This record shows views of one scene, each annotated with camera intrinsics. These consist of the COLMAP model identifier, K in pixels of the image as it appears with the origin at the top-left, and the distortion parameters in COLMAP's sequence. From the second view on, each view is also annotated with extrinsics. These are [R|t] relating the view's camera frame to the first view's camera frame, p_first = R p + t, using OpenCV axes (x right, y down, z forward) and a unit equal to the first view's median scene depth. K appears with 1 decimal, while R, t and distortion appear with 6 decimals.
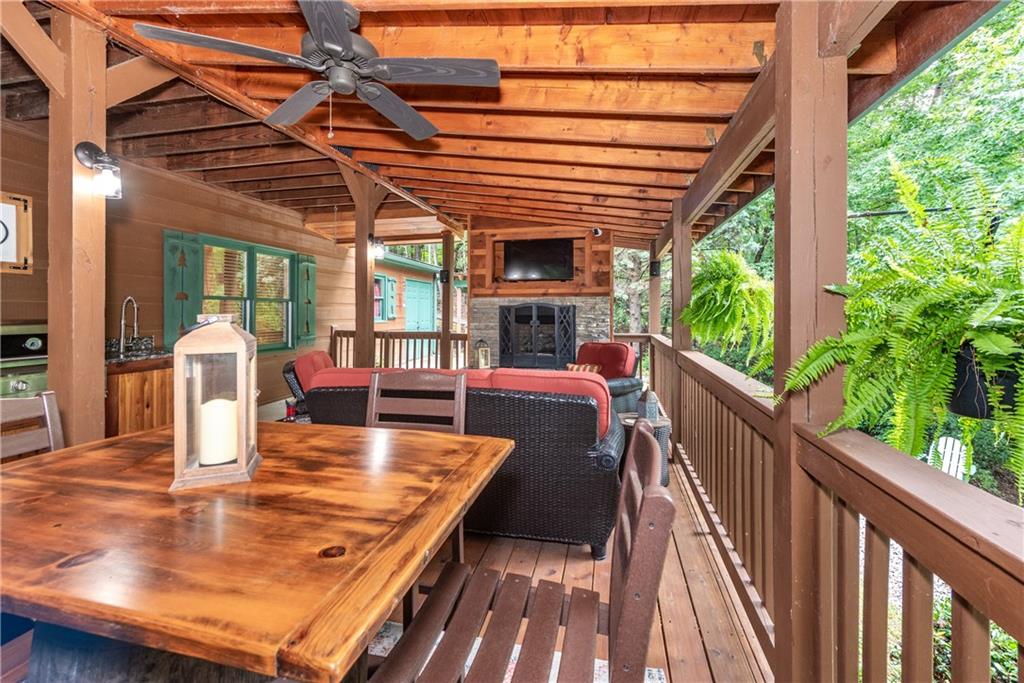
lens RADIAL K [[428.5, 0, 504.0], [0, 428.5, 314.5], [0, 0, 1]] dist [0.001563, -0.003184]
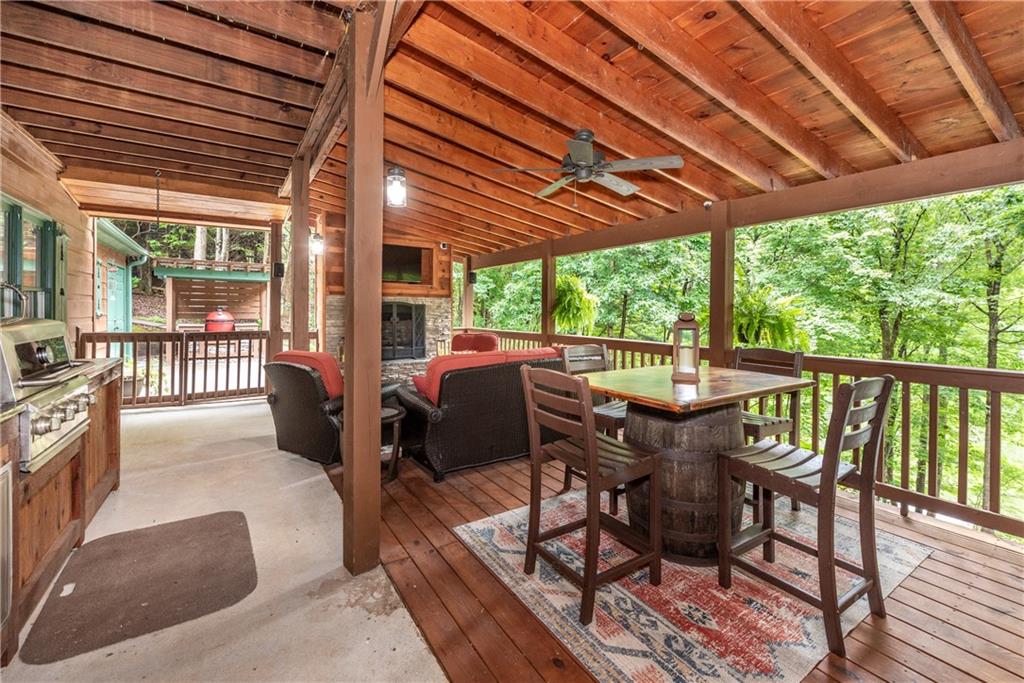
lens RADIAL K [[428.5, 0, 523.5], [0, 428.5, 314.8], [0, 0, 1]] dist [0.001563, -0.003184]
pose [[0.670886, -0.001865, 0.741558, -0.986423], [-0.004525, 0.999968, 0.006608, -0.003317], [-0.741547, -0.007788, 0.670856, -0.010856]]
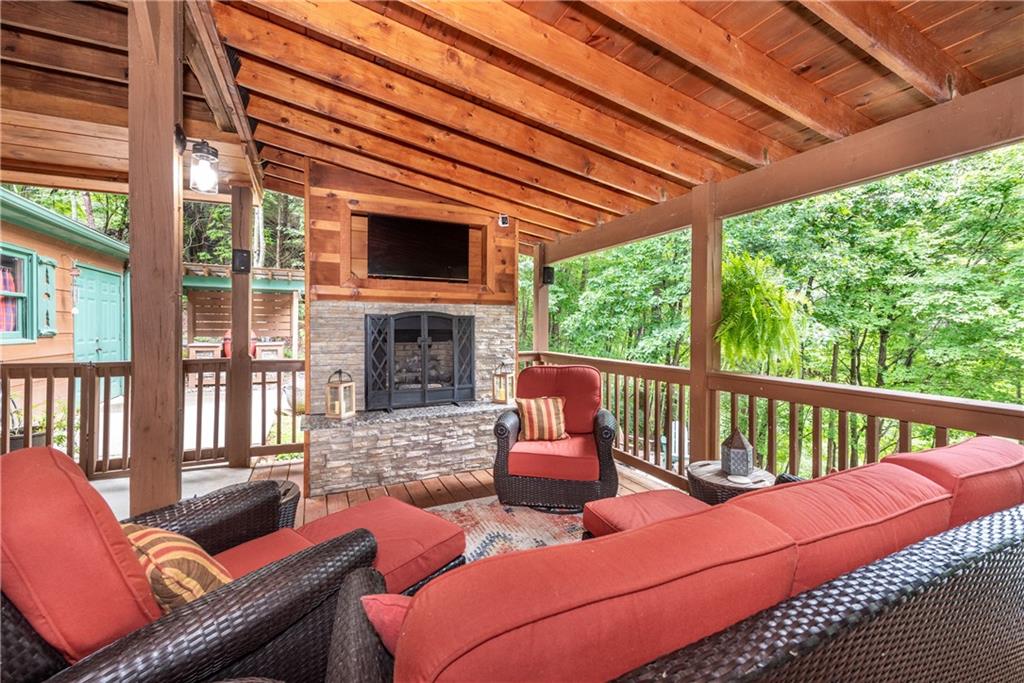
lens RADIAL K [[428.5, 0, 518.9], [0, 428.5, 332.8], [0, 0, 1]] dist [0.001563, -0.003184]
pose [[0.778235, -0.006683, 0.627938, -0.443174], [-0.001681, 0.999918, 0.012726, -0.003218], [-0.627971, -0.010960, 0.778159, 0.685052]]
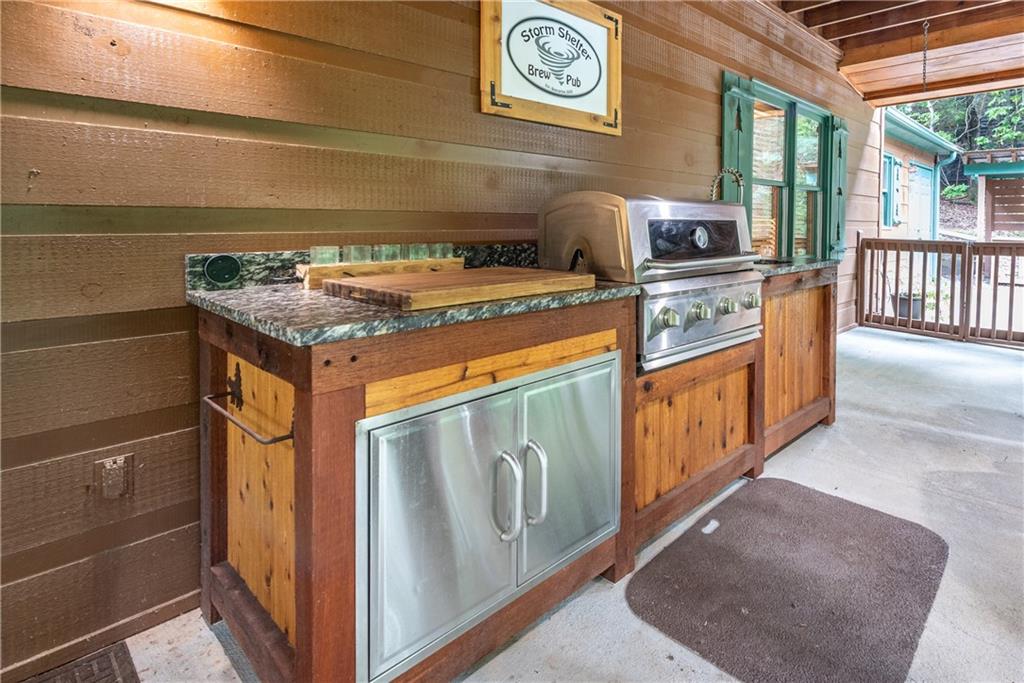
lens RADIAL K [[545.3, 0, 613.3], [0, 545.3, 237.8], [0, 0, 1]] dist [0.009463, -0.001749]
pose [[0.879769, 0.016134, -0.475127, -0.770199], [-0.006536, 0.999740, 0.021846, 0.048501], [0.475356, -0.016114, 0.879646, 0.275587]]
